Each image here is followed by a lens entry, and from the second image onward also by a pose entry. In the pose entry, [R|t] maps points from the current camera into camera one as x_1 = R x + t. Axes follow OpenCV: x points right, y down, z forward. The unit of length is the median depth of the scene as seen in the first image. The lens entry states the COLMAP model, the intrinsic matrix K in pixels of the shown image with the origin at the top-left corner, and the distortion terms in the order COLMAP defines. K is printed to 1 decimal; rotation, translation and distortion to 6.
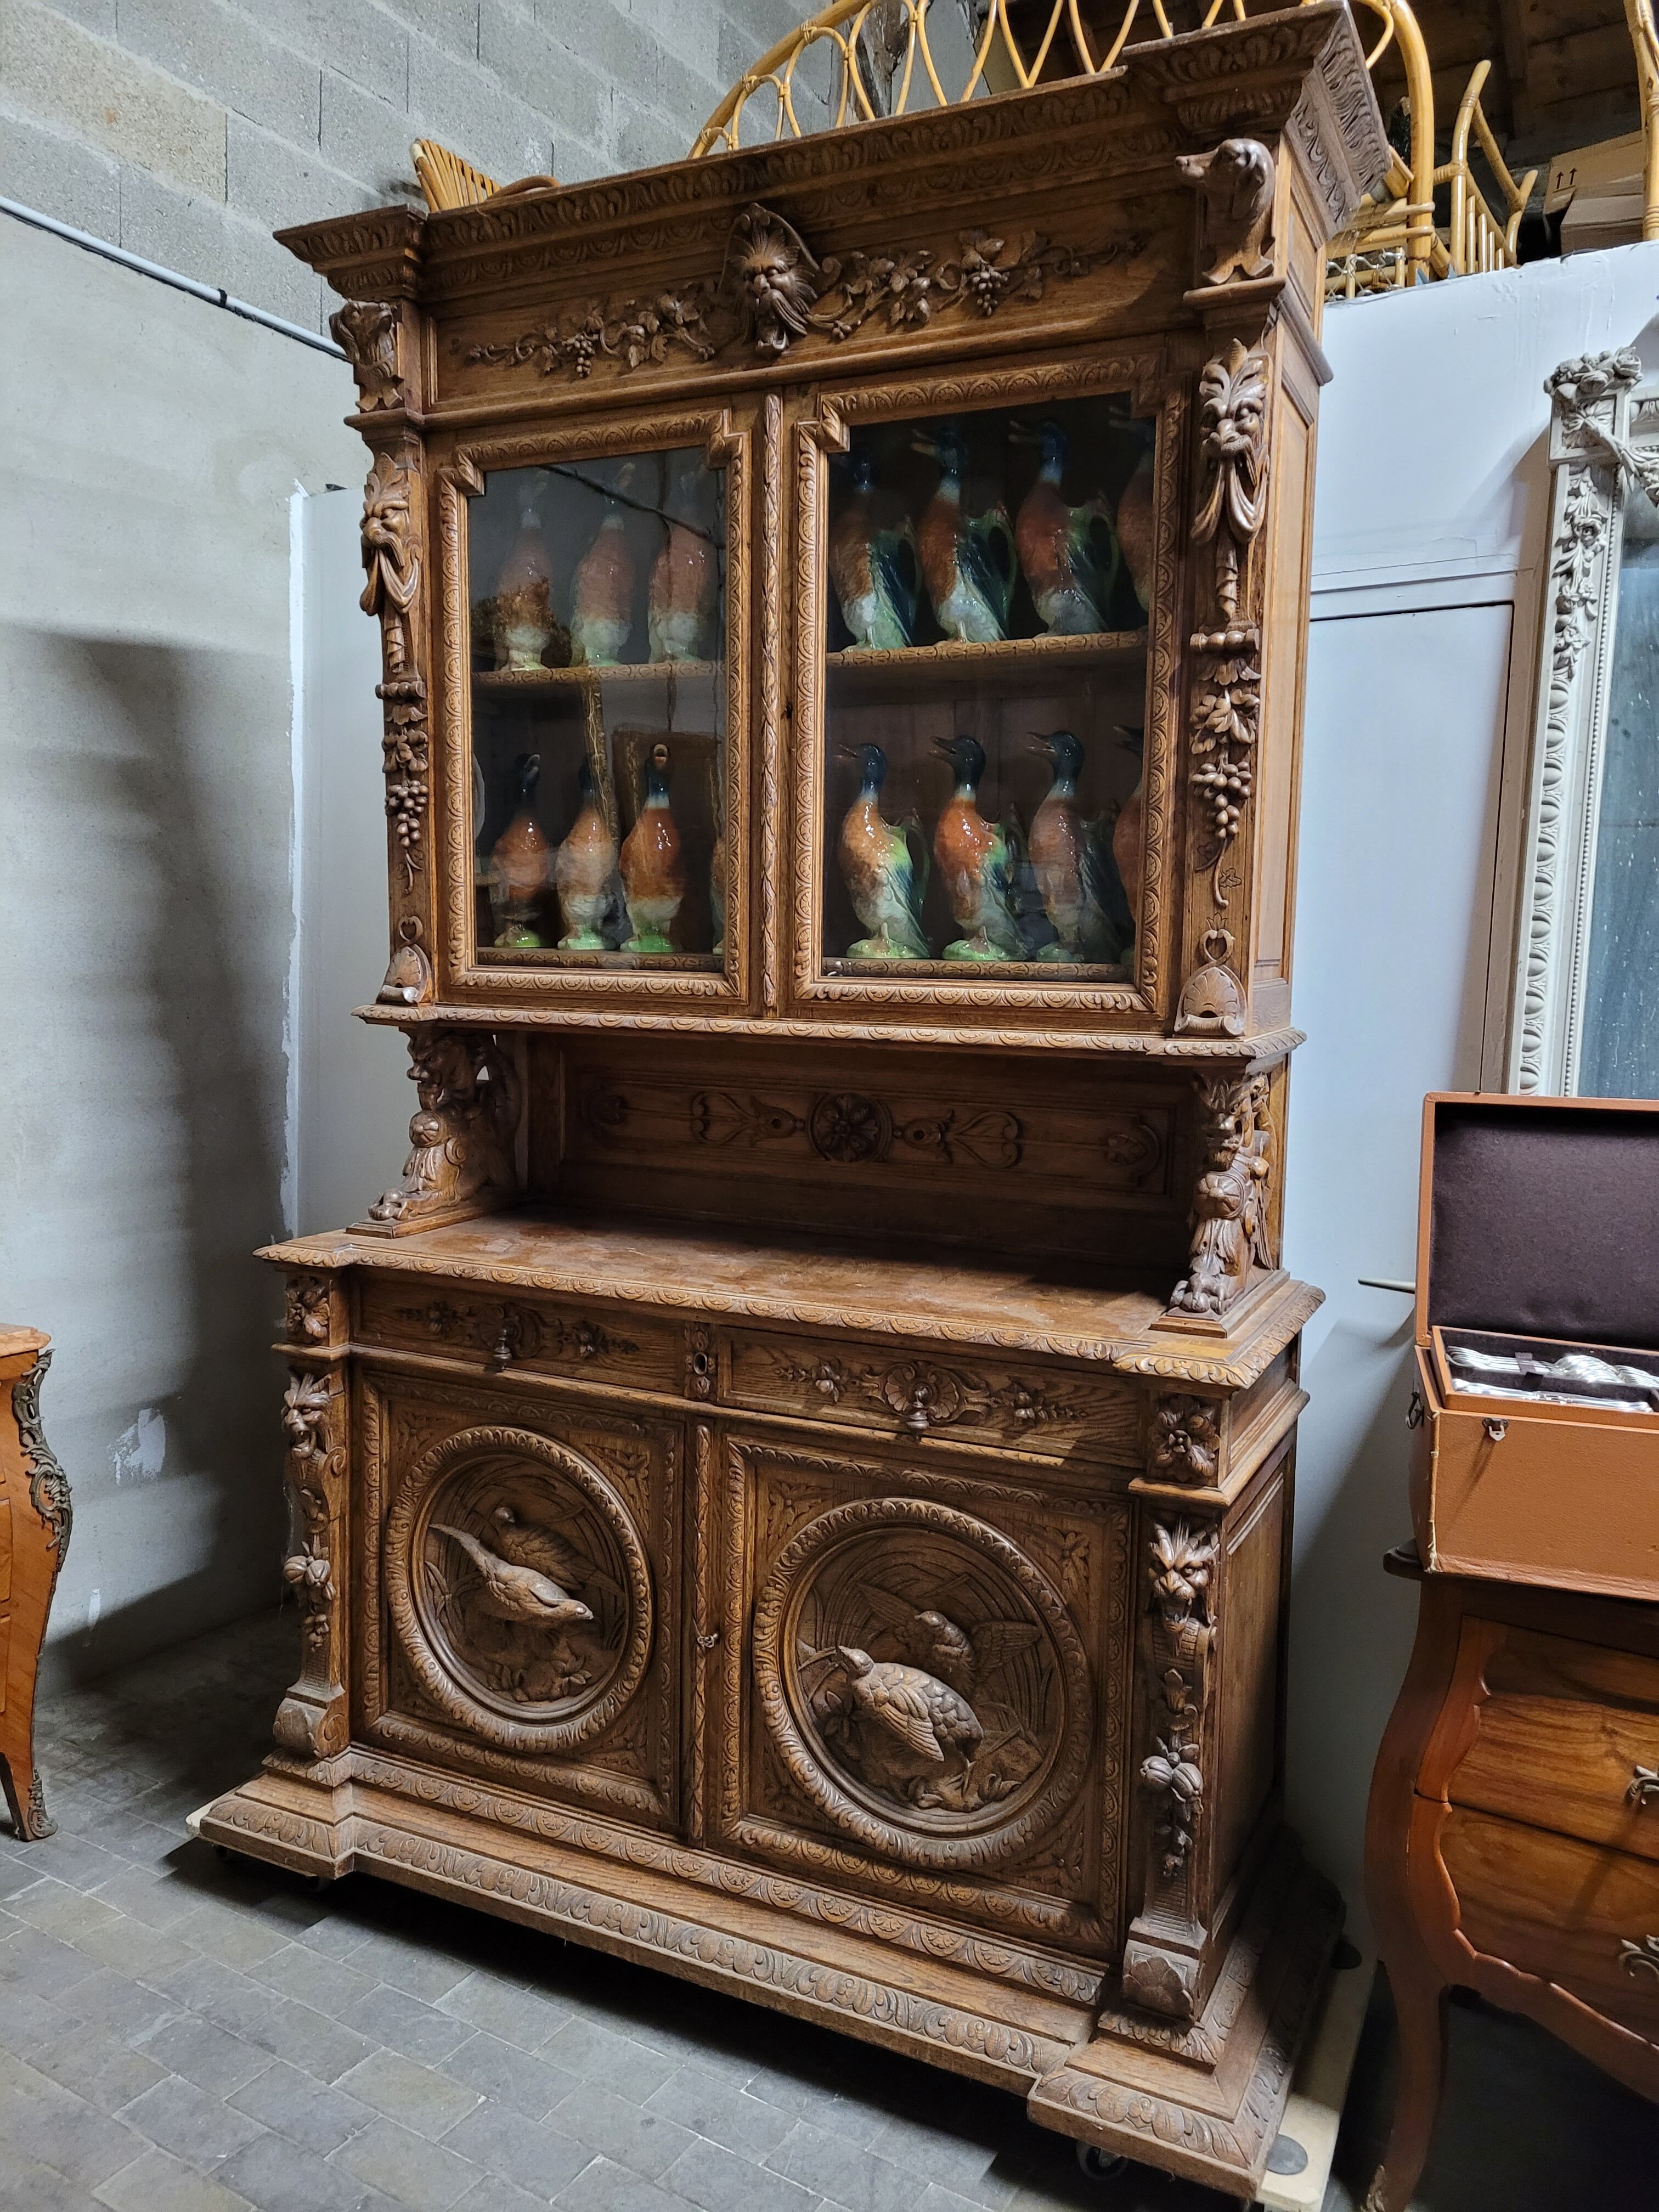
lens RADIAL K [[1656.6, 0, 825.4], [0, 1656.6, 1094.2], [0, 0, 1]] dist [0.056442, -0.035688]
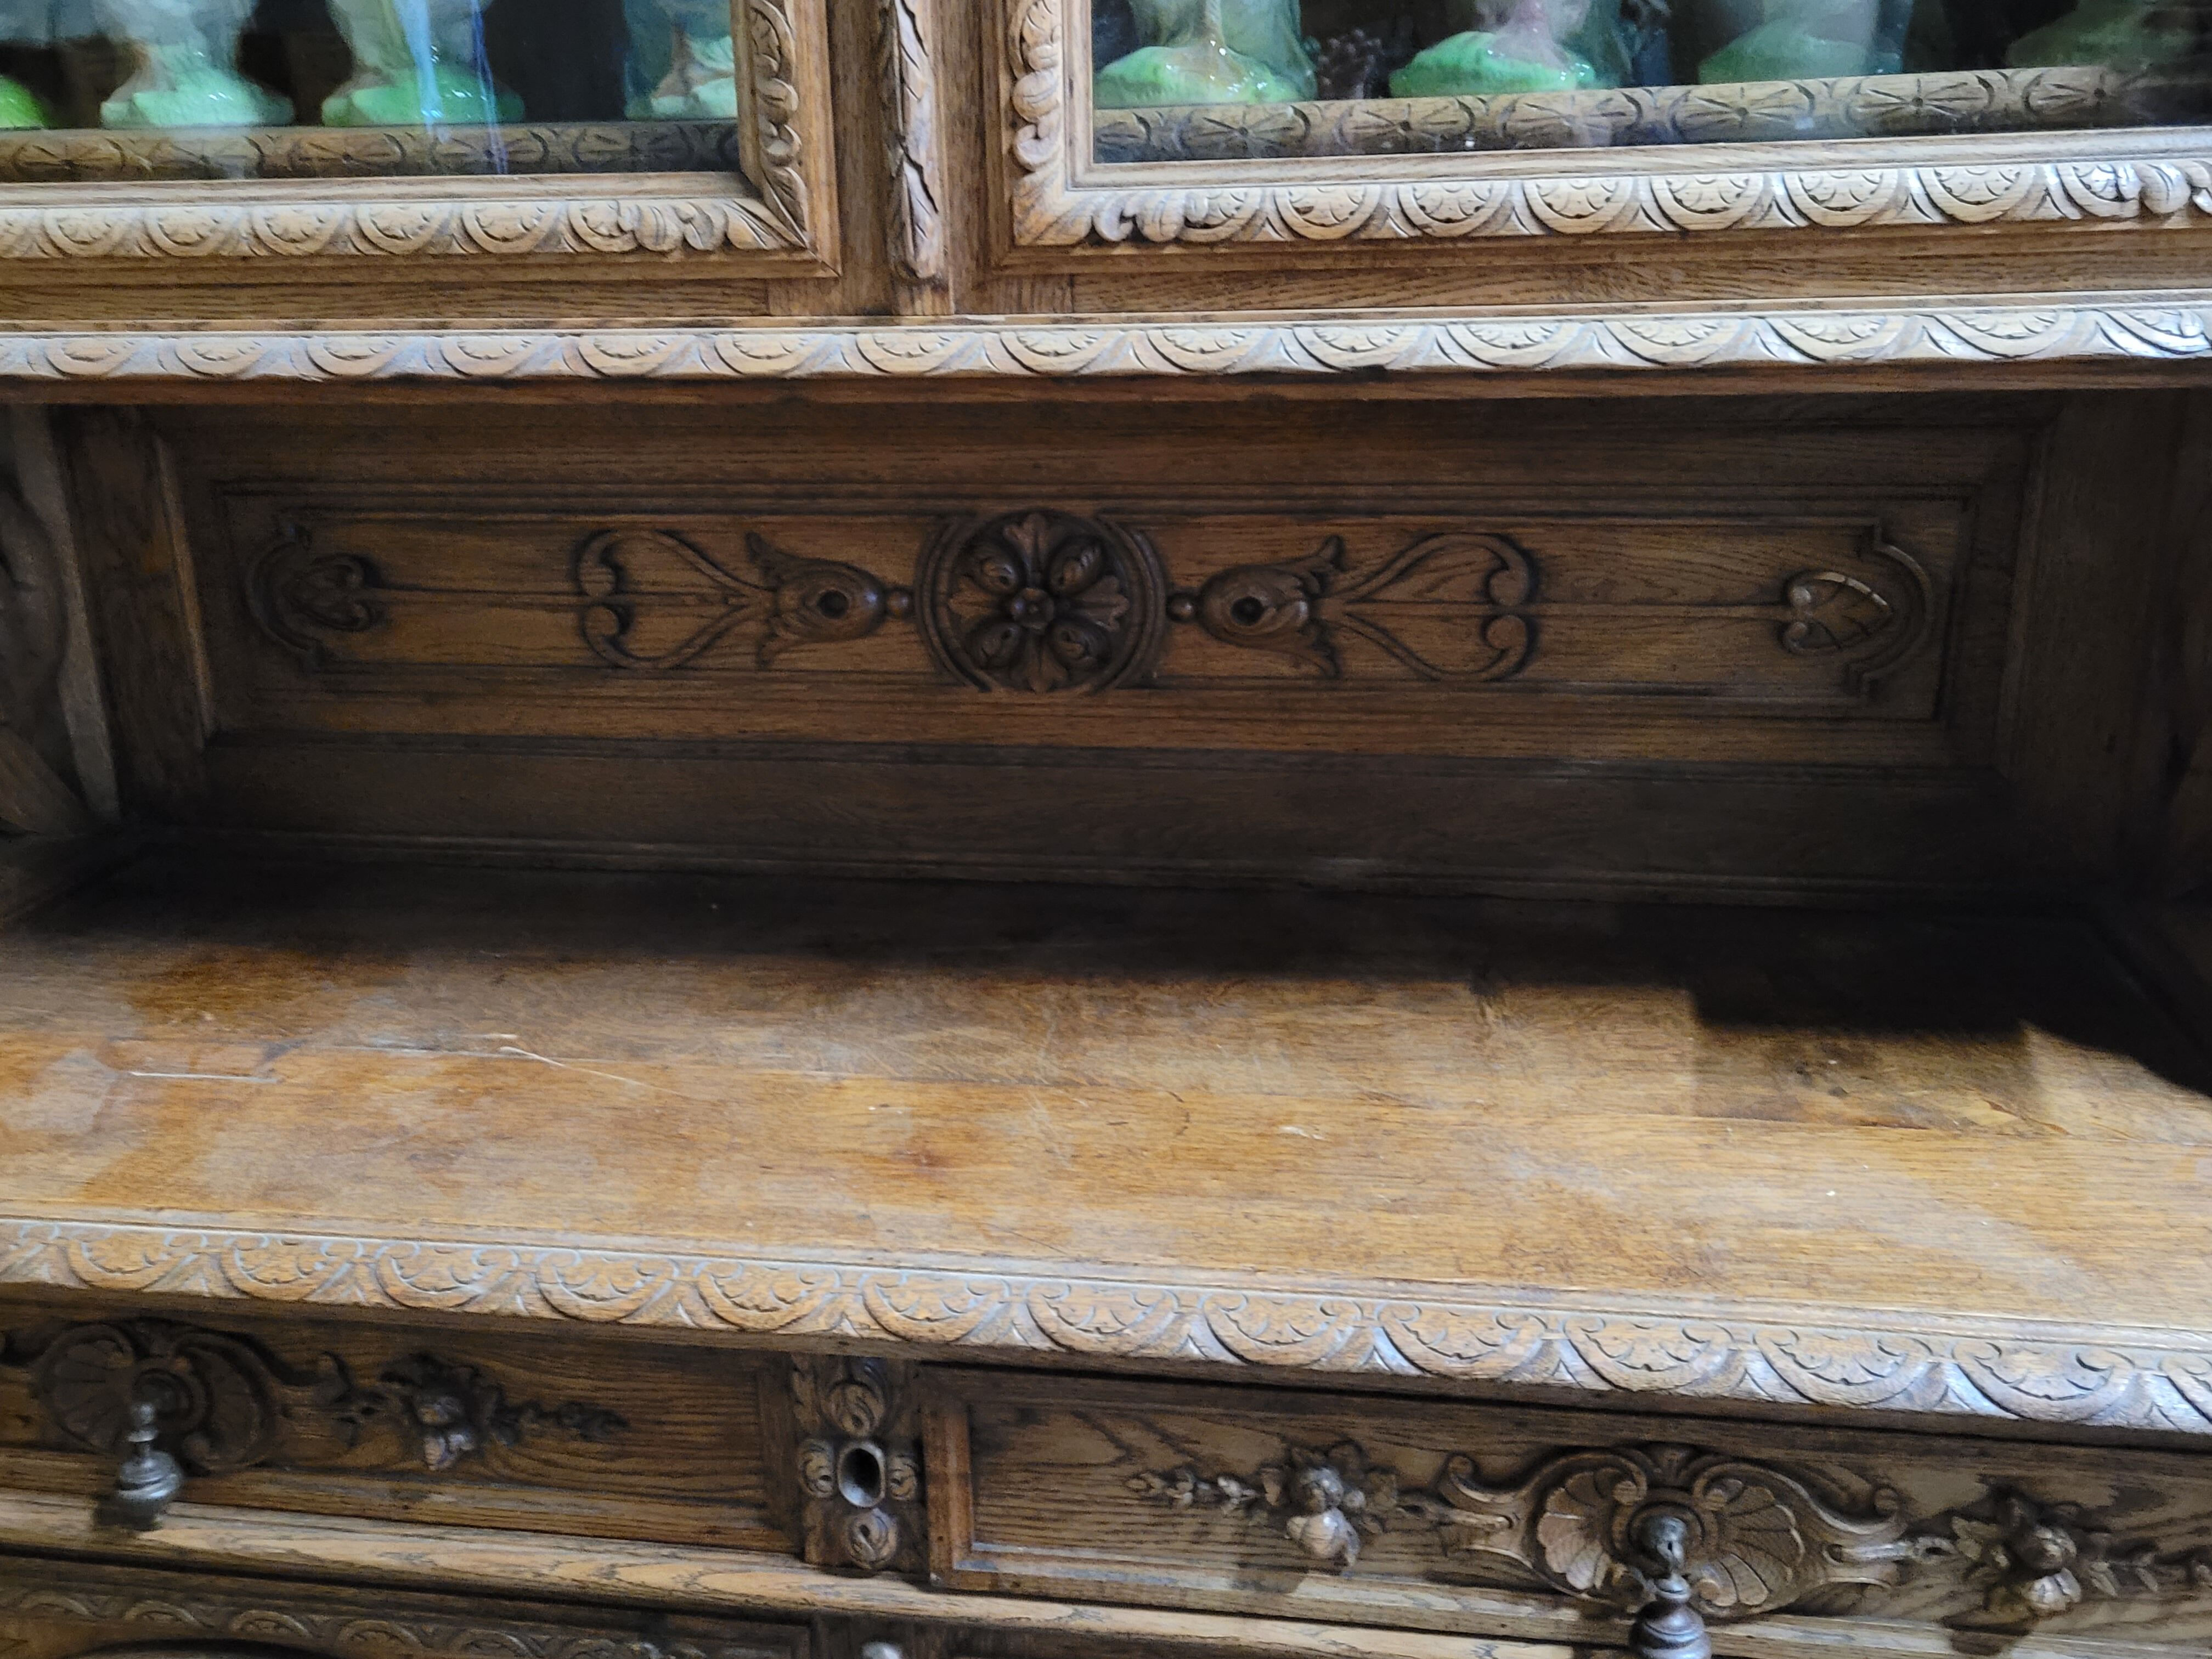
lens RADIAL K [[1968.7, 0, 1083.4], [0, 1968.7, 793.9], [0, 0, 1]] dist [0.057565, -0.044364]
pose [[0.954009, -0.126936, 0.271579, -0.121060], [0.067617, 0.973698, 0.217579, -0.039783], [-0.292054, -0.189209, 0.937499, 0.667685]]
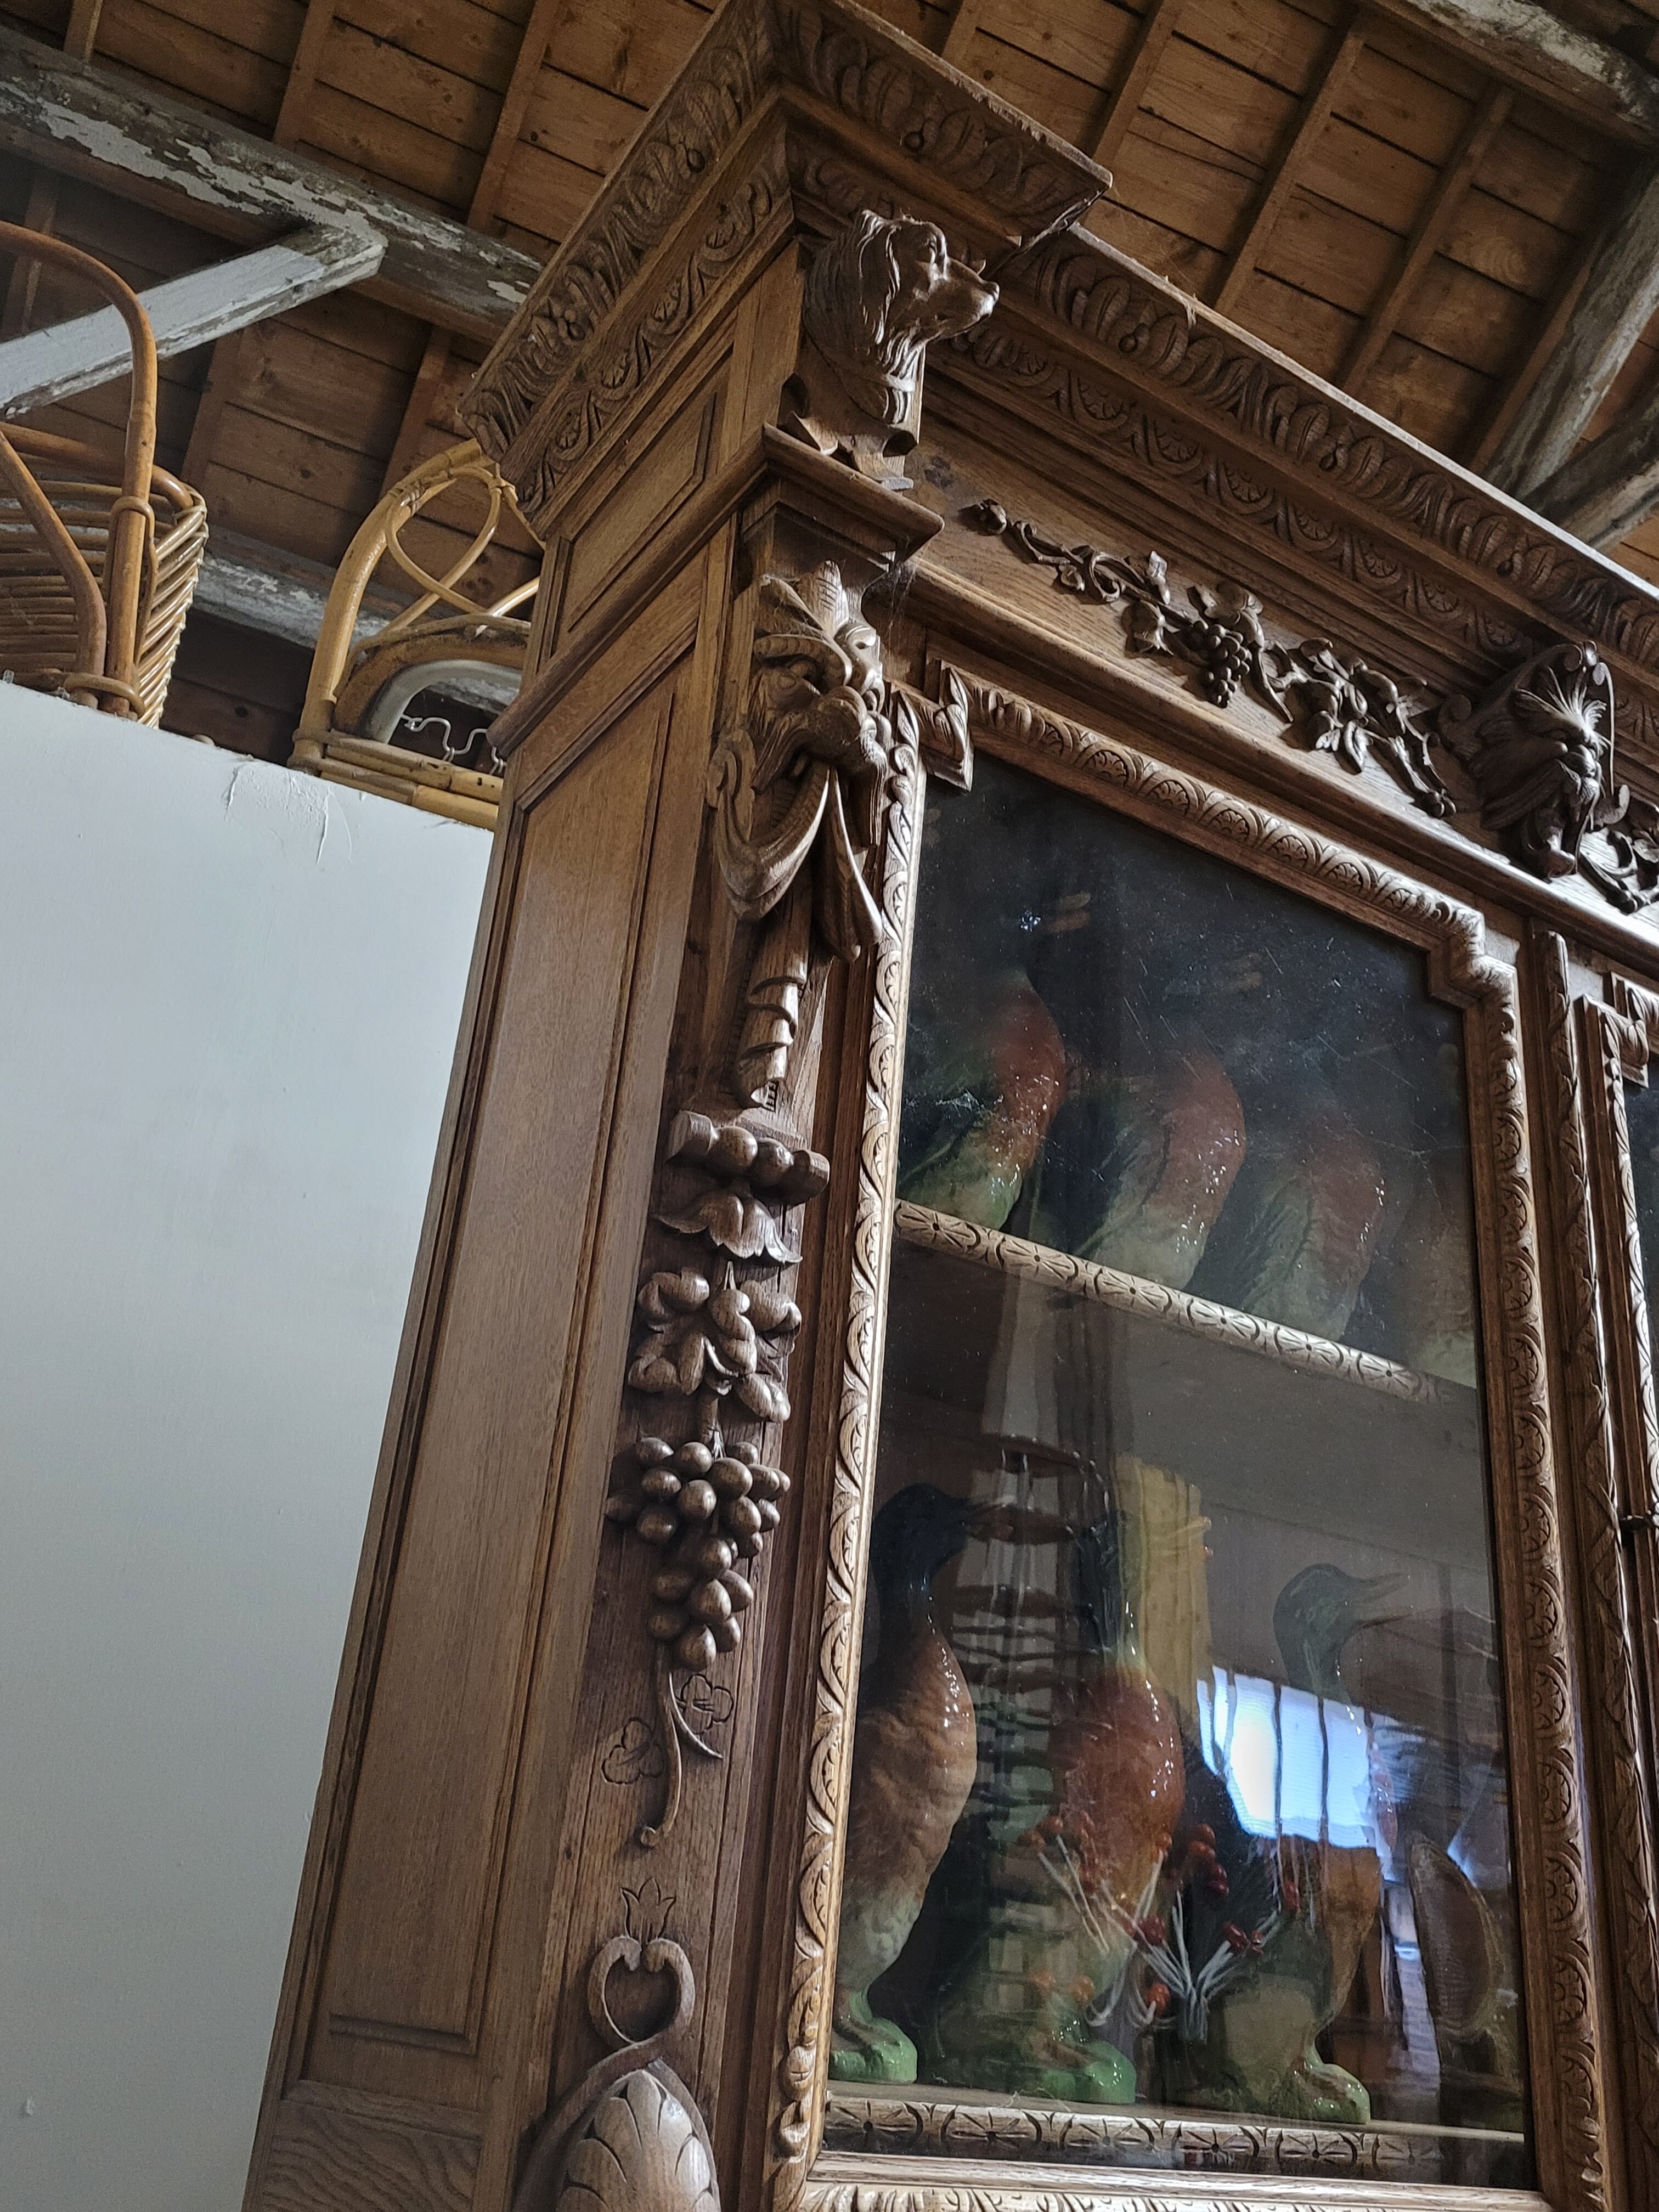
lens RADIAL K [[1968.7, 0, 840.5], [0, 1968.7, 1092.1], [0, 0, 1]] dist [0.057565, -0.044364]
pose [[0.524097, 0.386416, 0.758950, -0.605539], [0.018263, 0.885839, -0.463632, -0.092147], [-0.851463, 0.256849, 0.457209, 0.927215]]
